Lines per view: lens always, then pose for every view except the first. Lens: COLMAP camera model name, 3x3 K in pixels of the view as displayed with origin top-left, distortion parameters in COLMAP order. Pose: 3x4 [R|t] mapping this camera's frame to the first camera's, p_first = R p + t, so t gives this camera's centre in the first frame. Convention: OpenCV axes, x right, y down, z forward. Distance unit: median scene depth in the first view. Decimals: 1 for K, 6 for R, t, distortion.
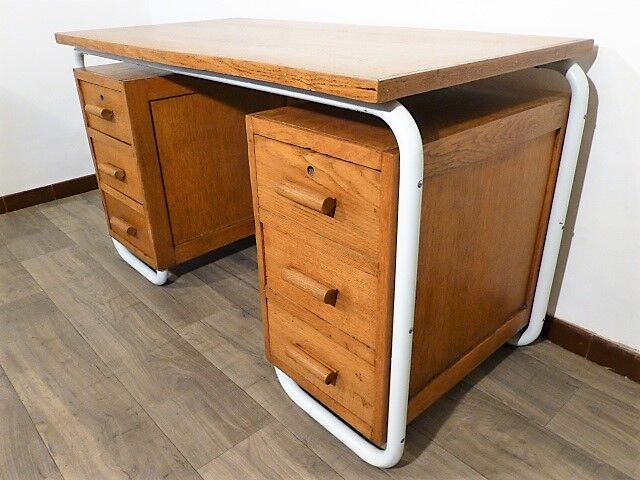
lens RADIAL K [[517.2, 0, 320.0], [0, 517.2, 240.0], [0, 0, 1]] dist [-0.012143, -0.007722]
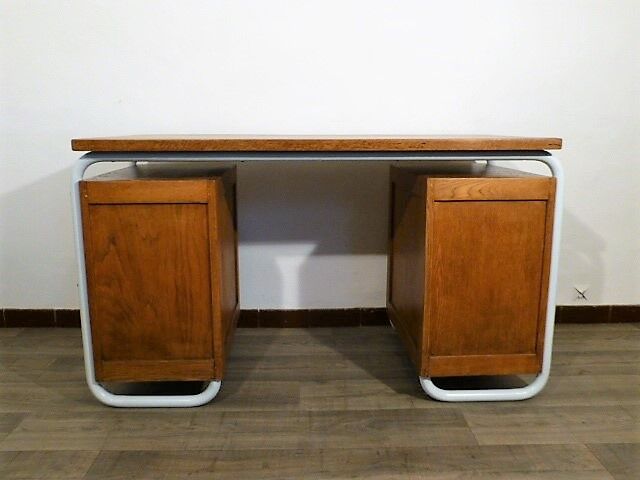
lens RADIAL K [[592.6, 0, 320.0], [0, 592.6, 240.0], [0, 0, 1]] dist [0.002563, 0.001521]
pose [[0.654388, -0.122519, 0.746167, -0.991496], [0.325459, 0.936342, -0.131681, 0.029107], [-0.682534, 0.329017, 0.652606, 0.106798]]
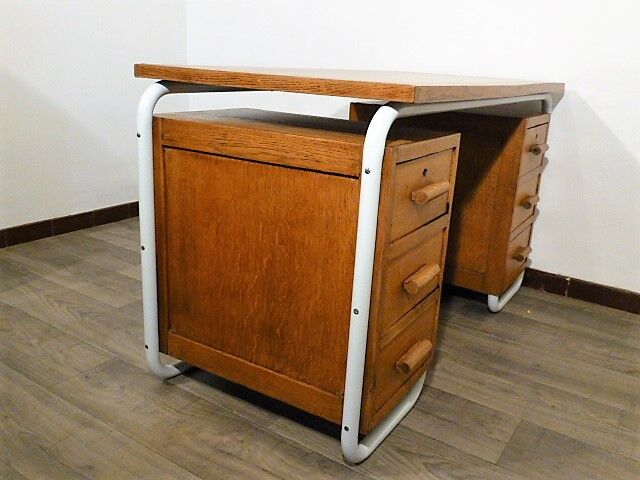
lens RADIAL K [[592.6, 0, 320.0], [0, 592.6, 240.0], [0, 0, 1]] dist [0.002563, 0.001521]
pose [[0.961278, -0.006995, 0.275491, -0.478015], [0.050510, 0.987215, -0.151179, 0.163926], [-0.270911, 0.159240, 0.949342, -0.215472]]
